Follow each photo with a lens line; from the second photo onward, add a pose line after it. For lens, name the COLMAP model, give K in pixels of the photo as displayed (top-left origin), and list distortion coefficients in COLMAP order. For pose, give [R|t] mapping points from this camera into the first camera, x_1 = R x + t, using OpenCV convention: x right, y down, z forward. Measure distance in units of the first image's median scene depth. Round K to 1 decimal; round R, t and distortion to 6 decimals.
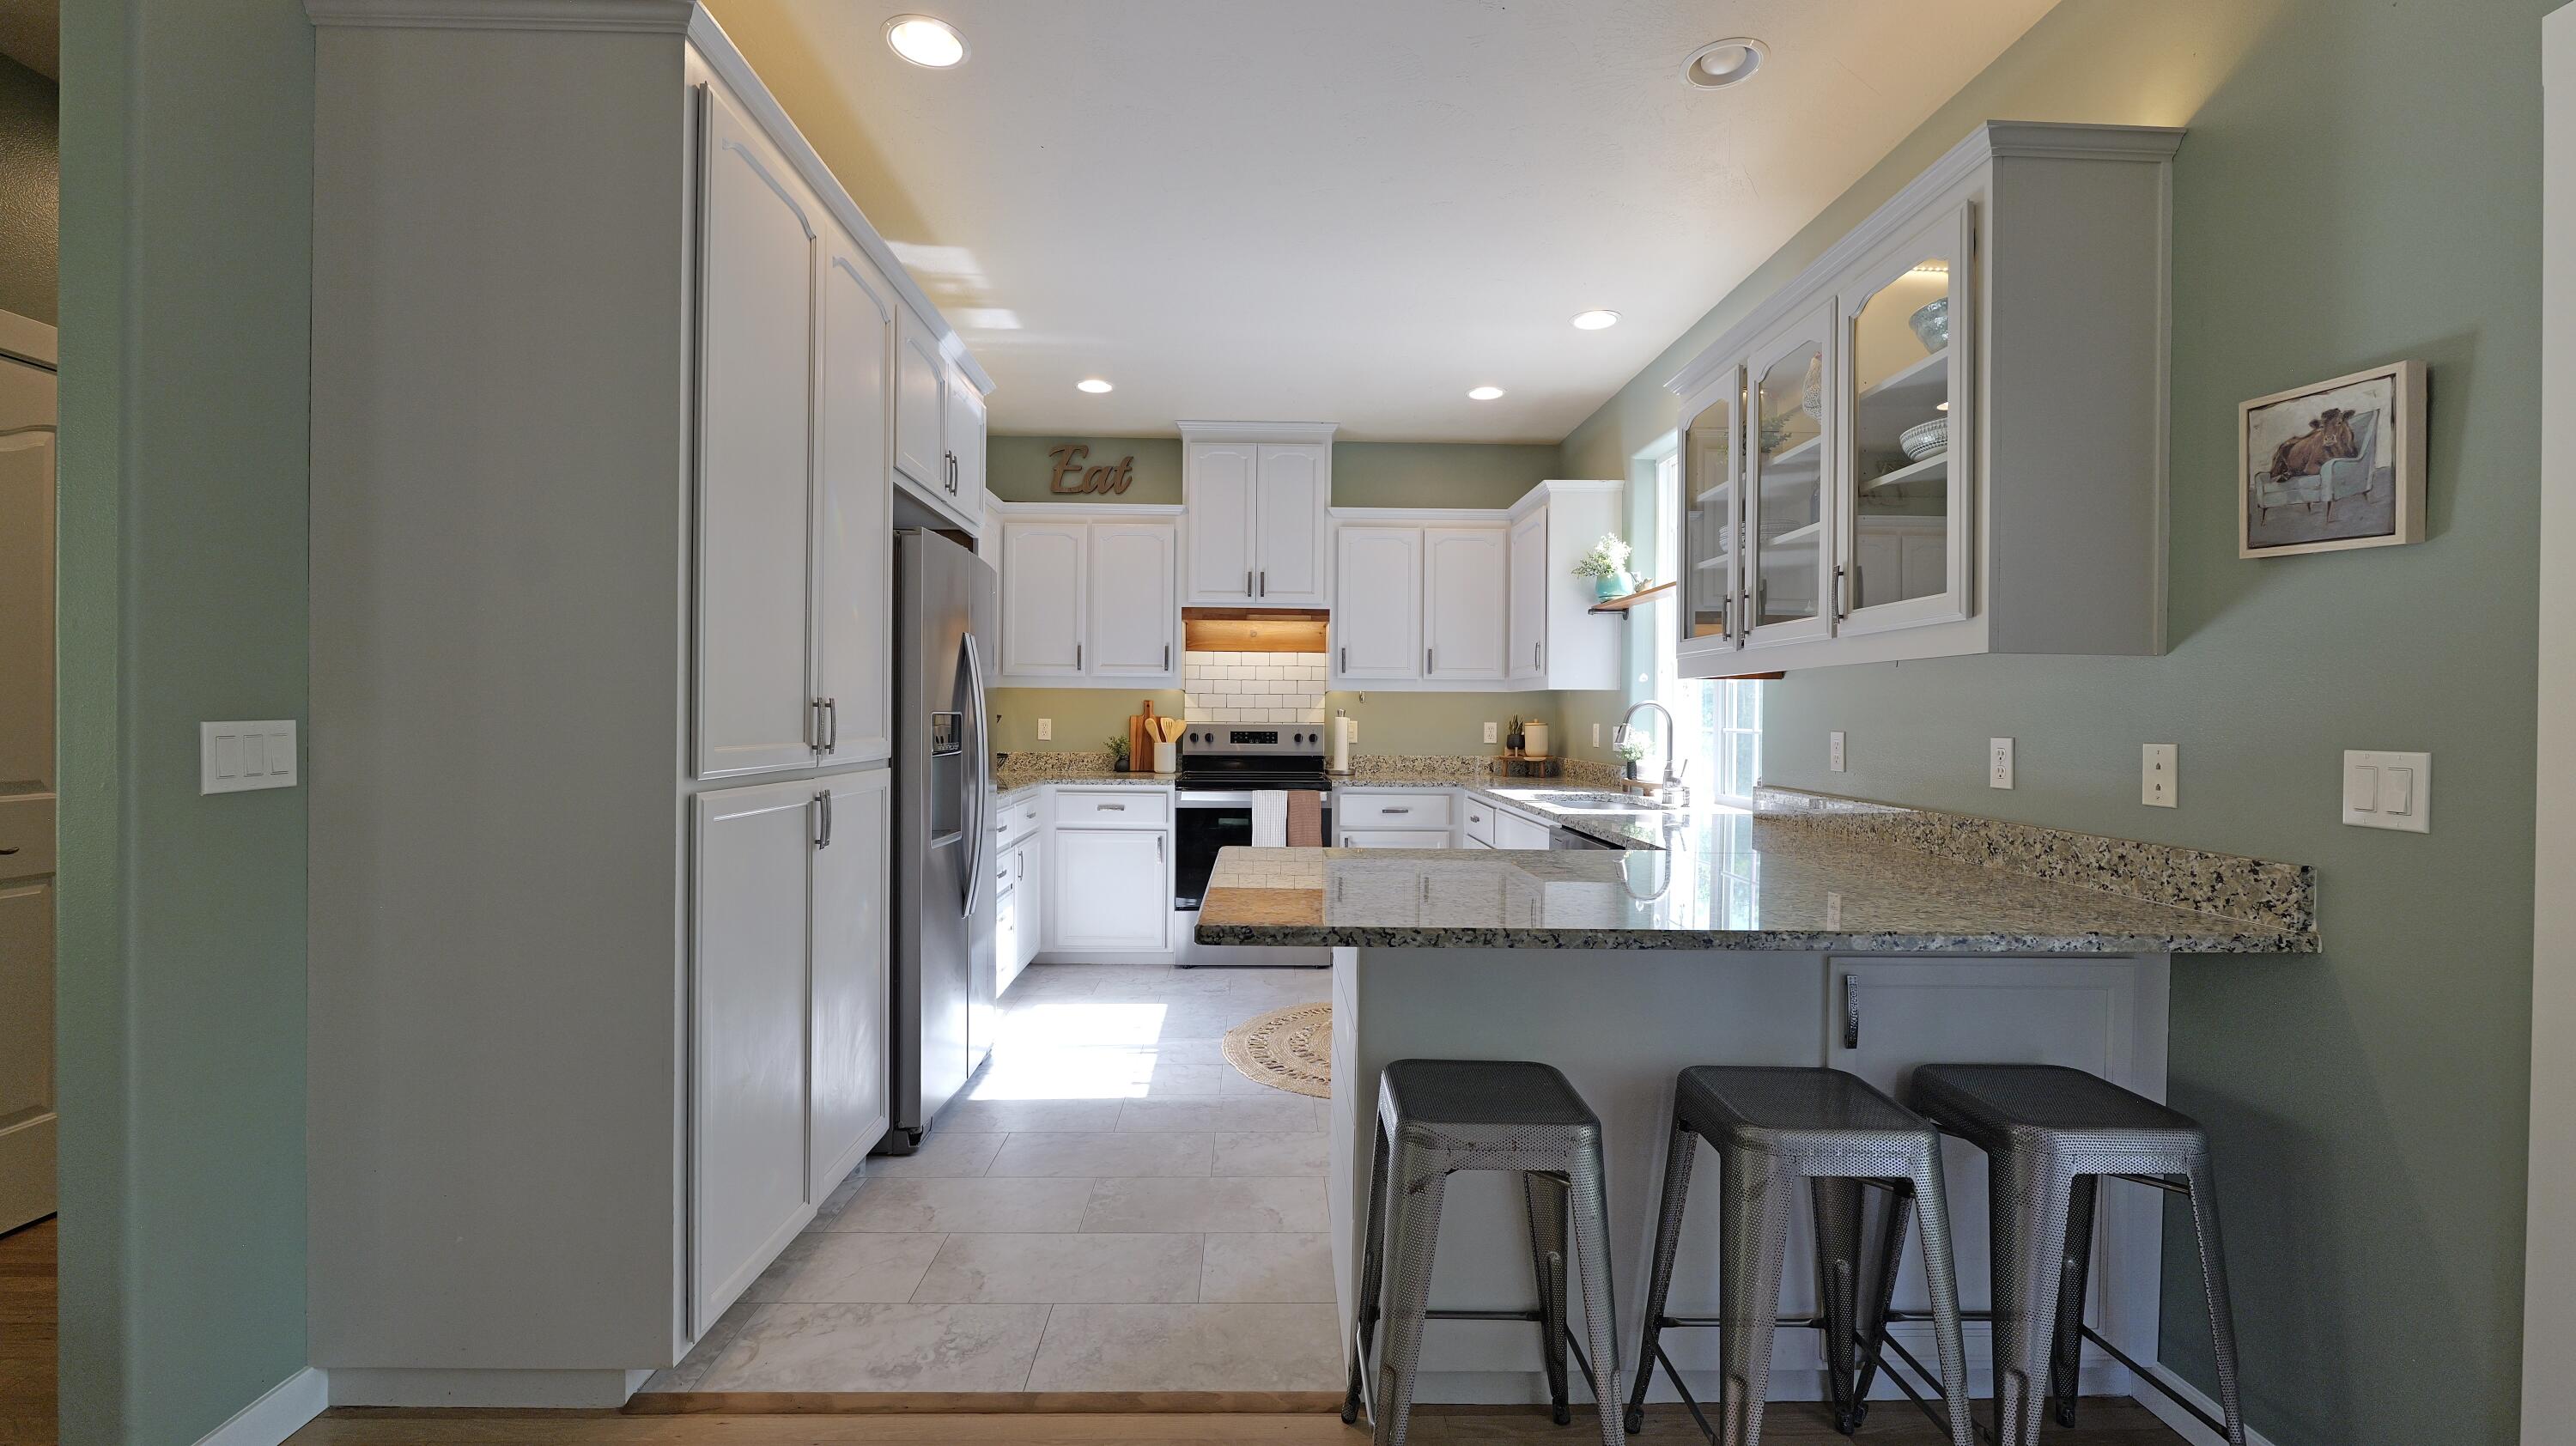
lens RADIAL K [[1049.5, 0, 1279.6], [0, 1049.5, 723.4], [0, 0, 1]] dist [-0.002059, -0.000072]
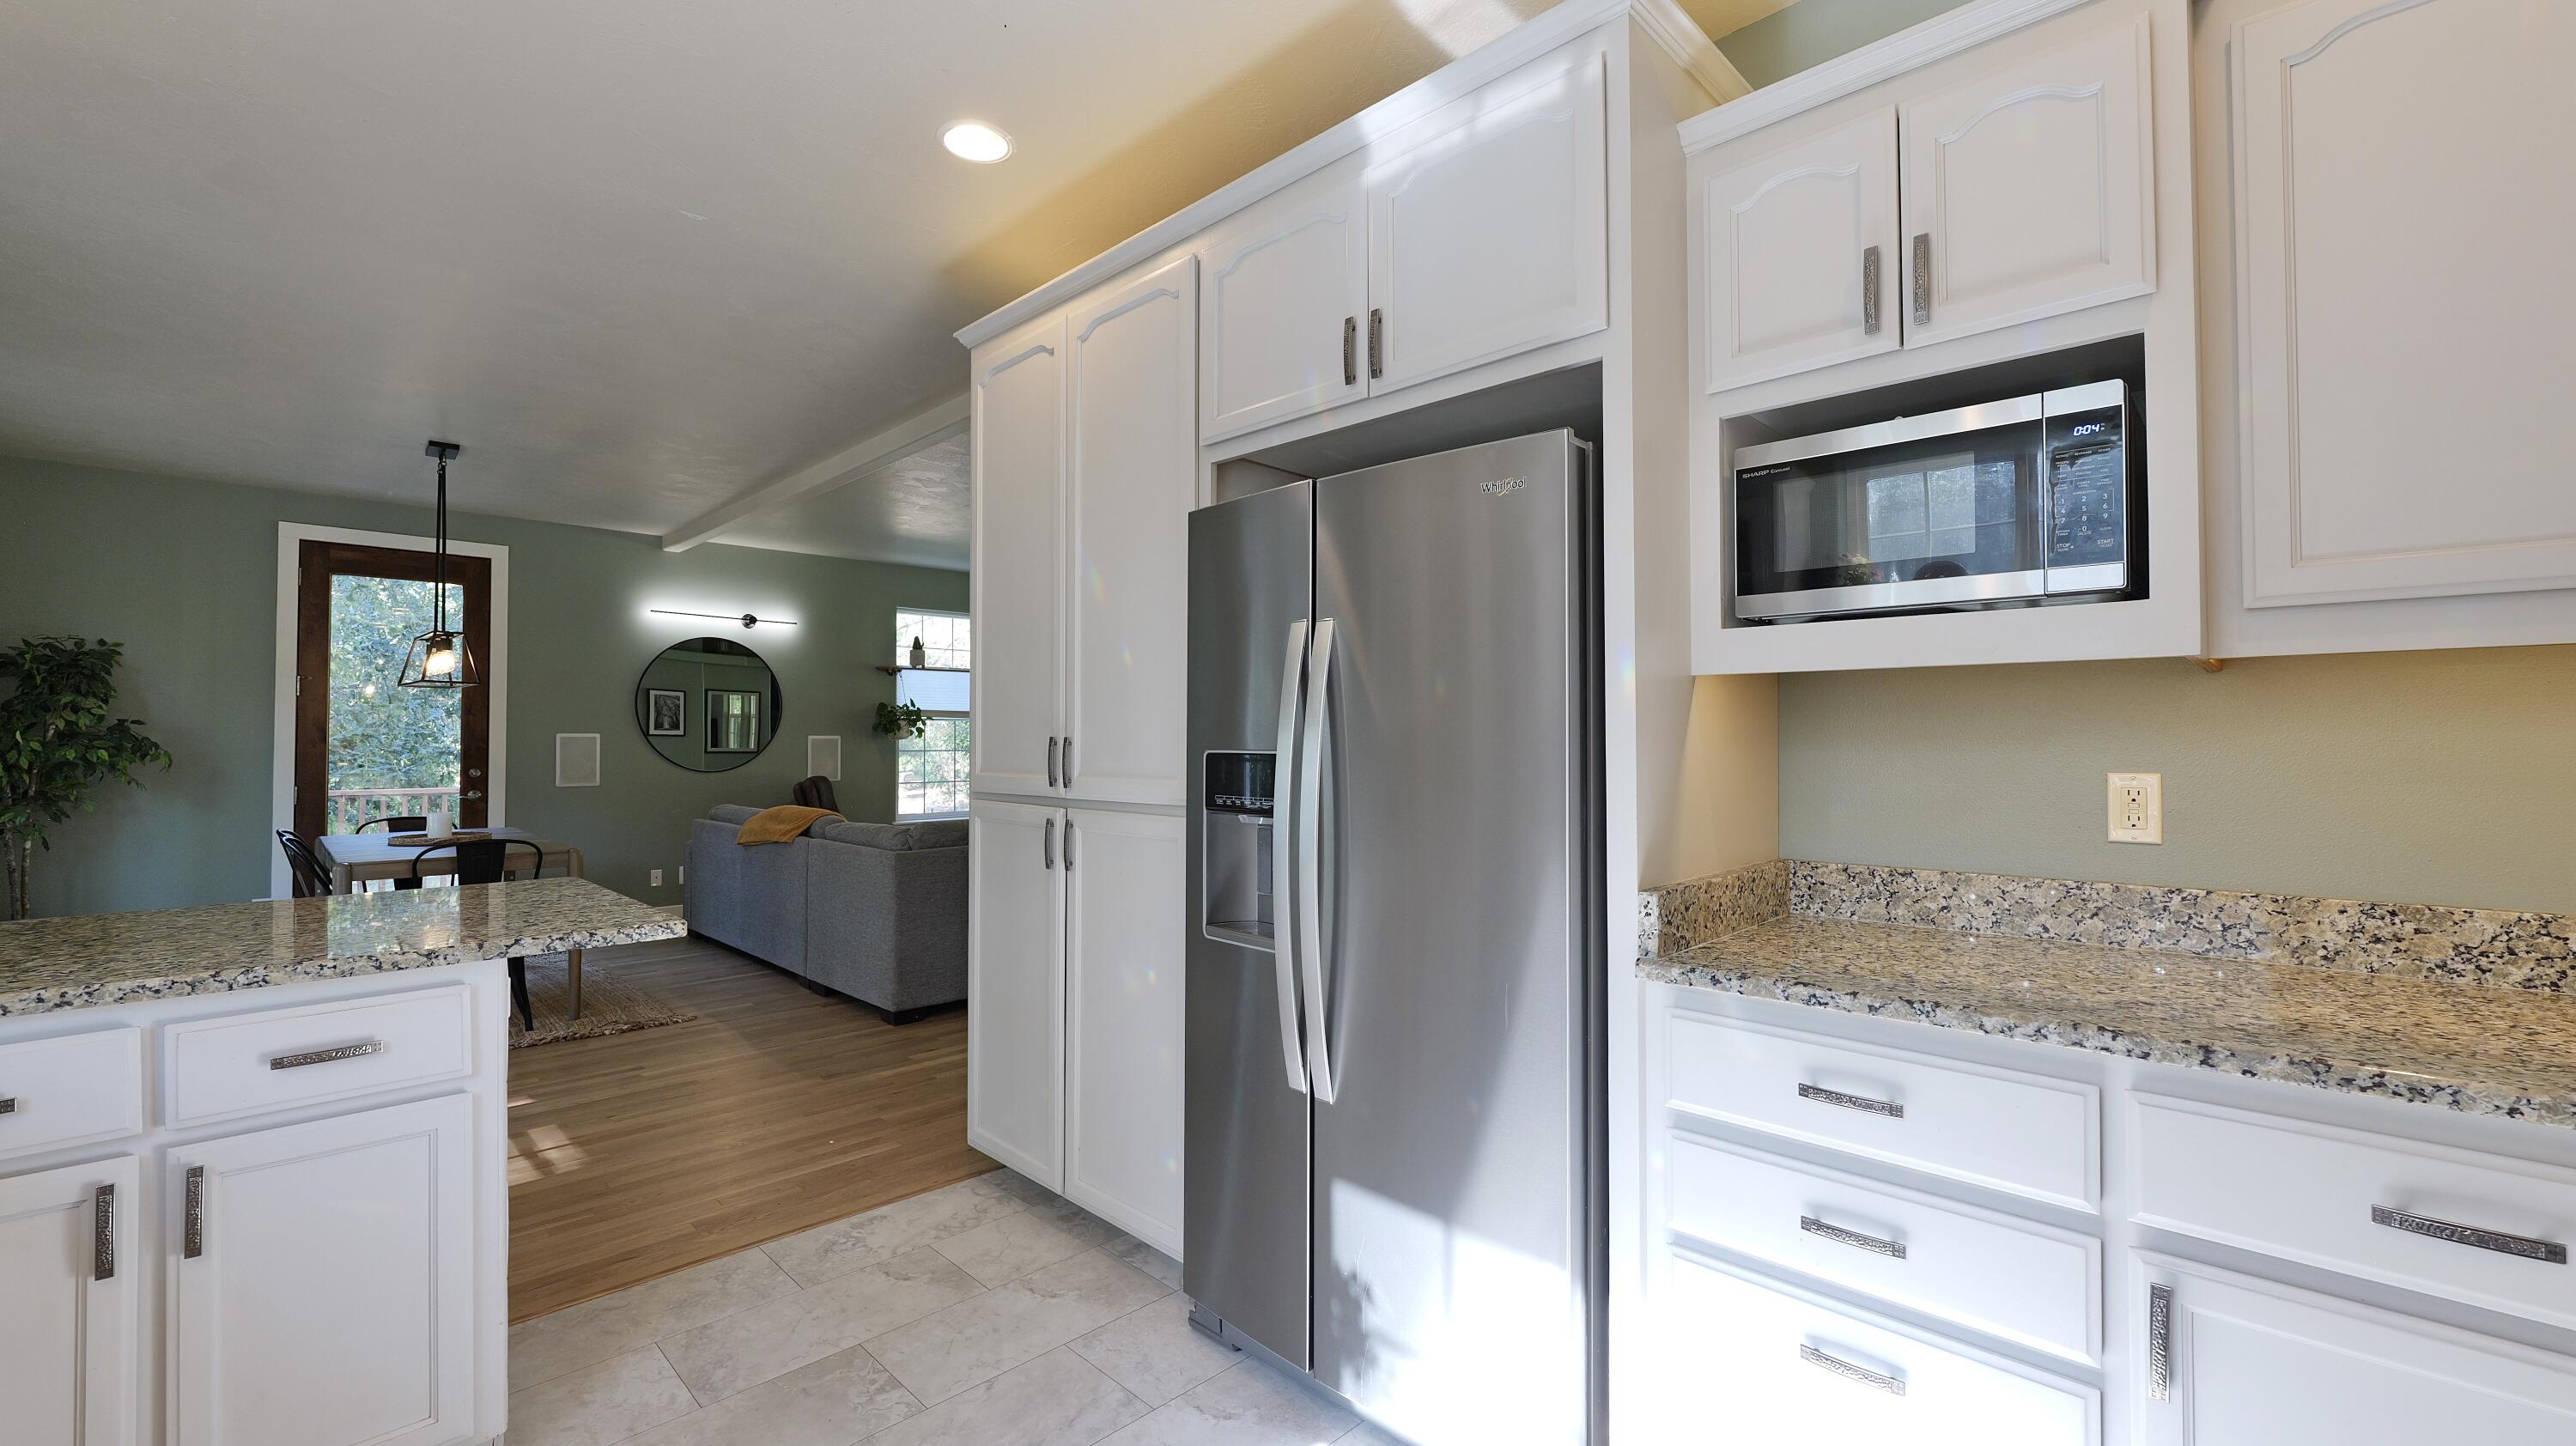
lens RADIAL K [[1049.5, 0, 1272.3], [0, 1049.5, 726.9], [0, 0, 1]] dist [-0.002059, -0.000072]
pose [[-0.725301, -0.018255, -0.688189, 0.198055], [-0.008267, 0.999807, -0.017808, -0.018229], [0.688382, -0.007227, -0.725313, 2.192634]]
